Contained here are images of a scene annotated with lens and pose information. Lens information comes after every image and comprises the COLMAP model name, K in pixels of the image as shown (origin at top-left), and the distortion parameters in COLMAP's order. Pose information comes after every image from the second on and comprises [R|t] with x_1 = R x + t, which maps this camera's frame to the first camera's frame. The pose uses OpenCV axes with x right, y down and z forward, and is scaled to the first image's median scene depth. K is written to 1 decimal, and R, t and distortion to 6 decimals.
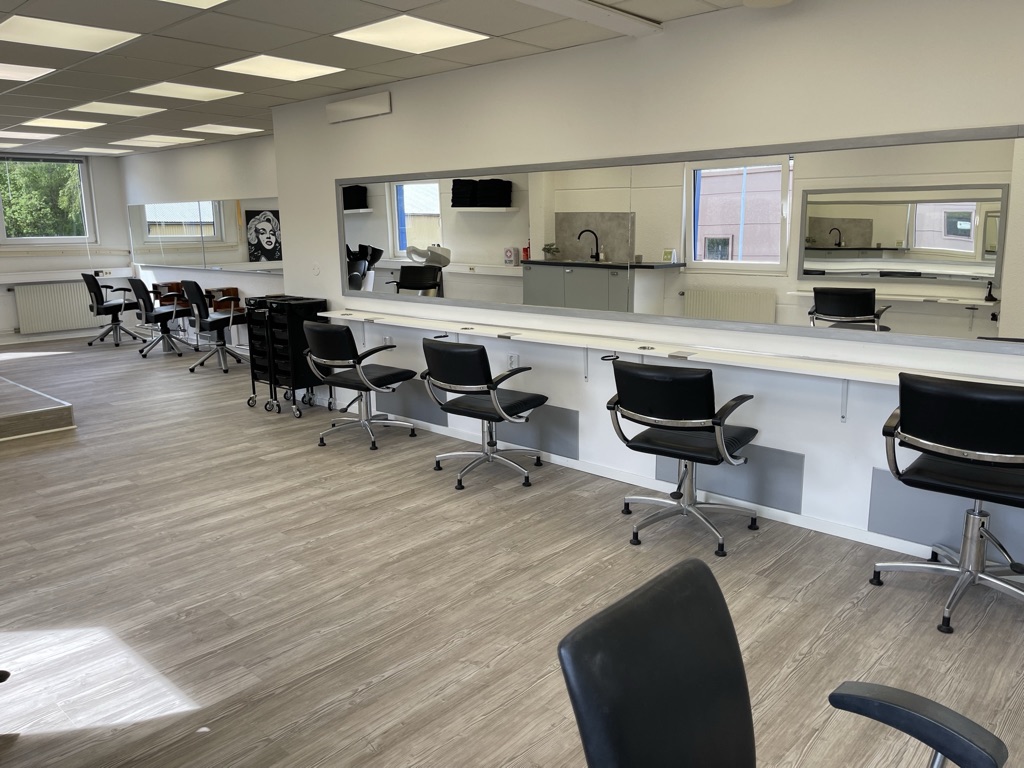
lens RADIAL K [[776.5, 0, 519.9], [0, 776.5, 386.5], [0, 0, 1]] dist [0.075316, -0.105228]
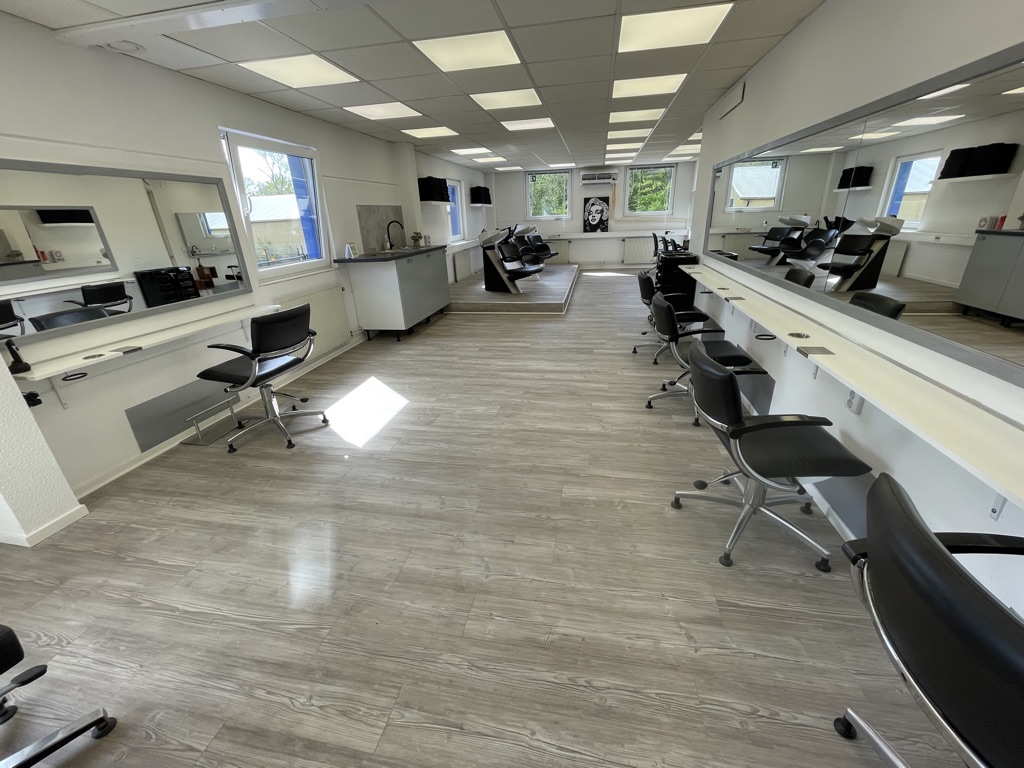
lens RADIAL K [[410.3, 0, 511.8], [0, 410.3, 387.3], [0, 0, 1]] dist [-0.000693, -0.002627]
pose [[0.515601, 0.325589, -0.792557, 0.385131], [-0.143379, 0.944732, 0.294828, -0.086974], [0.844747, -0.038377, 0.533788, 0.436964]]
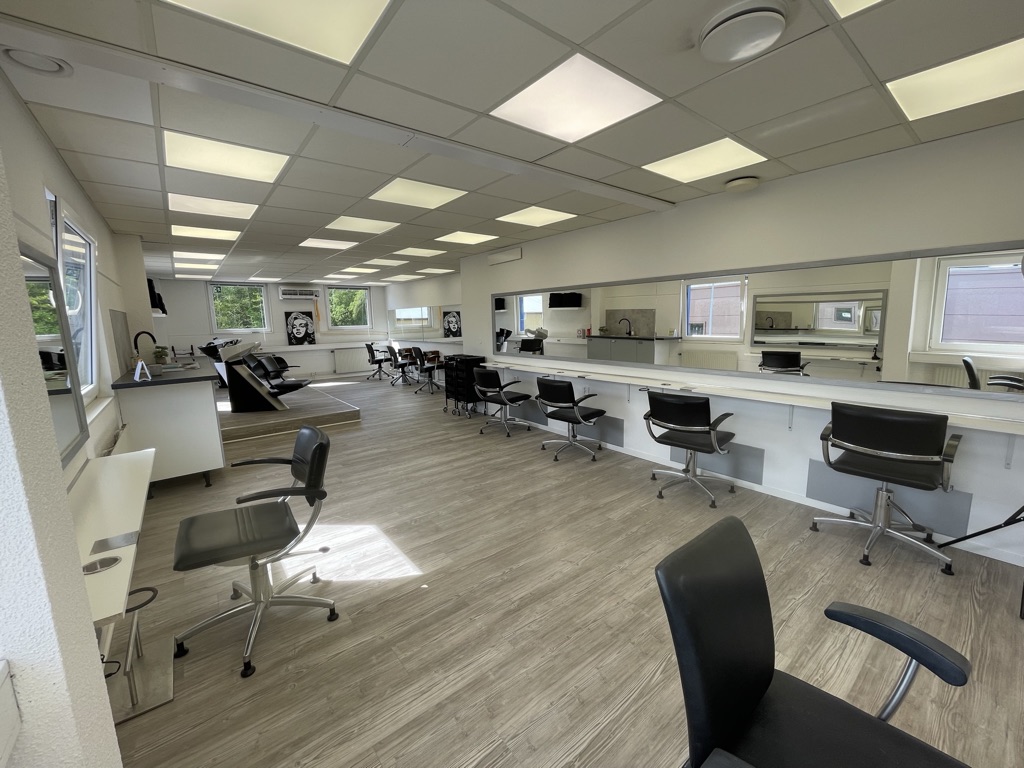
lens RADIAL K [[418.2, 0, 512.0], [0, 418.2, 384.0], [0, 0, 1]] dist [-0.002309, -0.000551]
pose [[0.986591, 0.014324, -0.162584, -0.024639], [-0.022021, 0.998715, -0.045634, 0.000037], [0.161721, 0.048602, 0.985639, 0.021089]]
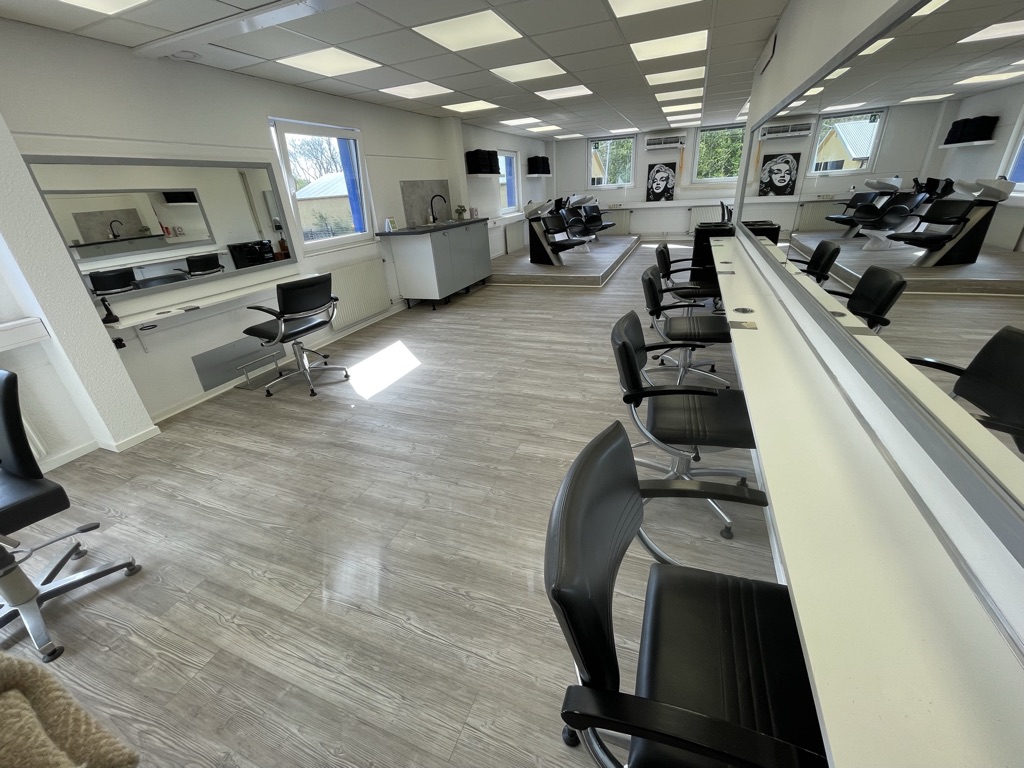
lens RADIAL K [[410.3, 0, 511.8], [0, 410.3, 387.3], [0, 0, 1]] dist [-0.000693, -0.002627]
pose [[0.346756, 0.400773, -0.848022, 0.504215], [-0.134055, 0.916012, 0.378089, -0.112955], [0.928326, -0.017423, 0.371358, 0.549730]]
